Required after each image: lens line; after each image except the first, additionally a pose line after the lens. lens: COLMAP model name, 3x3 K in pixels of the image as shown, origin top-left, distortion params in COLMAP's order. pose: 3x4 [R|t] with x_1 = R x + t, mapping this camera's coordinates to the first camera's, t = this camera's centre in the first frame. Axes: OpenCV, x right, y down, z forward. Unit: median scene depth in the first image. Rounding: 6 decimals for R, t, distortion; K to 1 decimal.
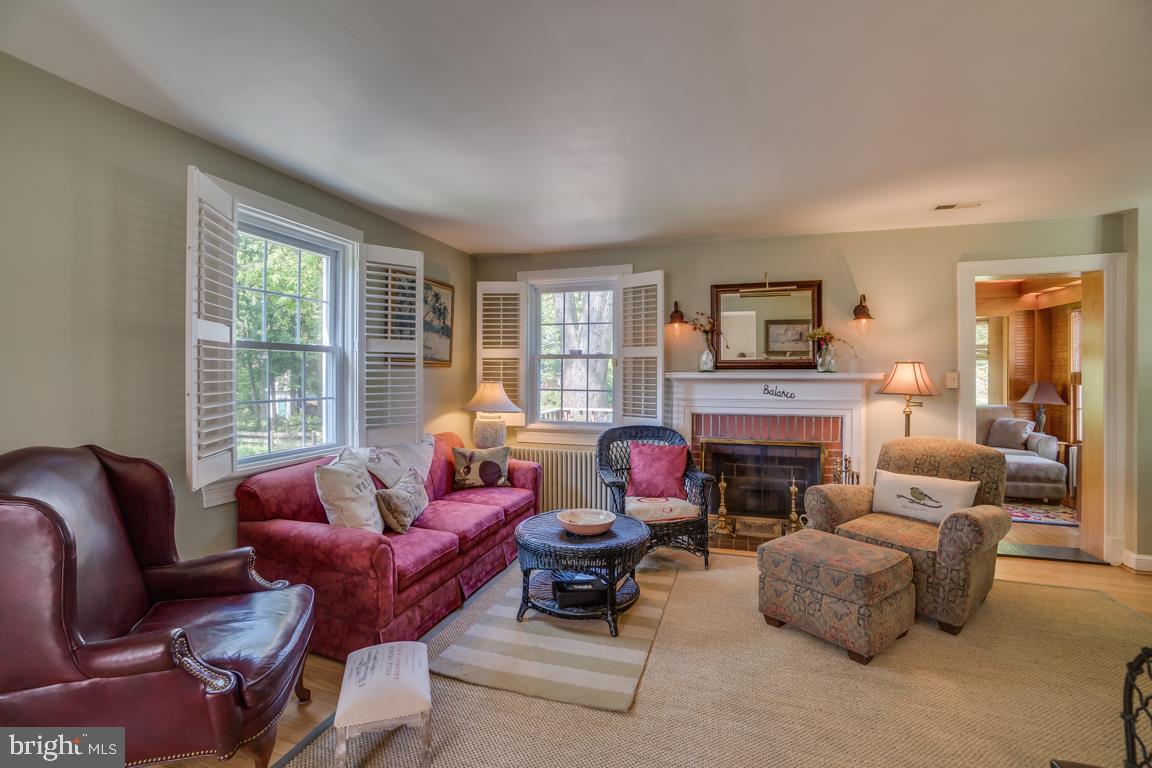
lens RADIAL K [[507.2, 0, 572.9], [0, 507.2, 379.5], [0, 0, 1]] dist [-0.031243, 0.000663]
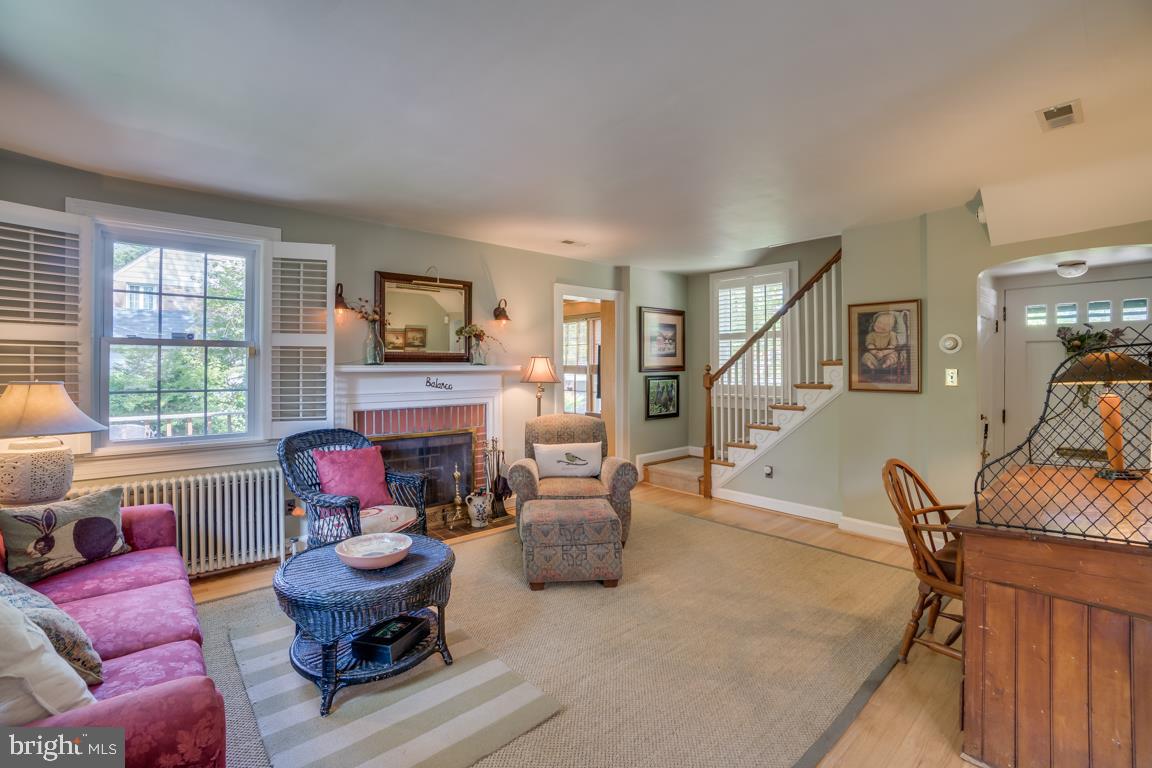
lens RADIAL K [[515.4, 0, 574.0], [0, 515.4, 367.2], [0, 0, 1]] dist [-0.033393, 0.000761]
pose [[0.511734, -0.005780, 0.859124, -0.371507], [0.008045, 0.999966, 0.001935, -0.010049], [-0.859106, 0.005922, 0.511763, 0.224296]]
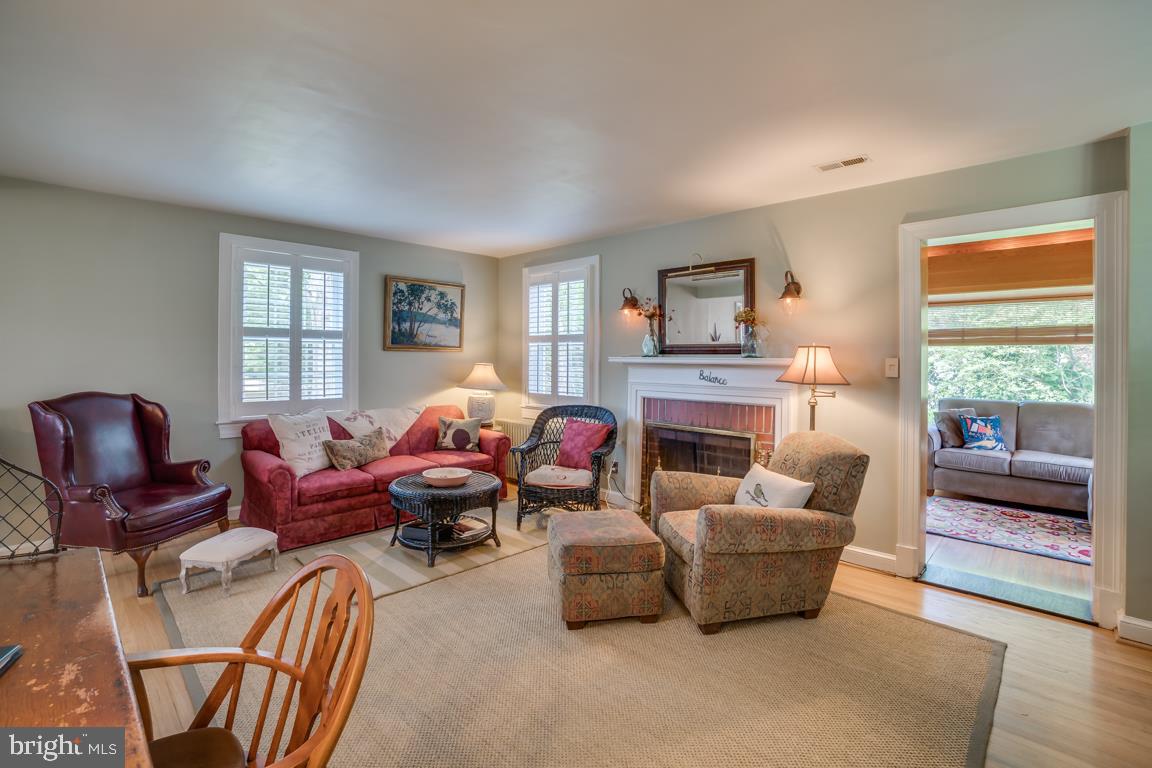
lens RADIAL K [[515.4, 0, 574.0], [0, 515.4, 367.2], [0, 0, 1]] dist [-0.033393, 0.000761]
pose [[0.900156, 0.013164, -0.435368, 0.613336], [-0.010732, 0.999910, 0.008046, -0.000666], [0.435435, -0.002570, 0.900216, 0.006639]]
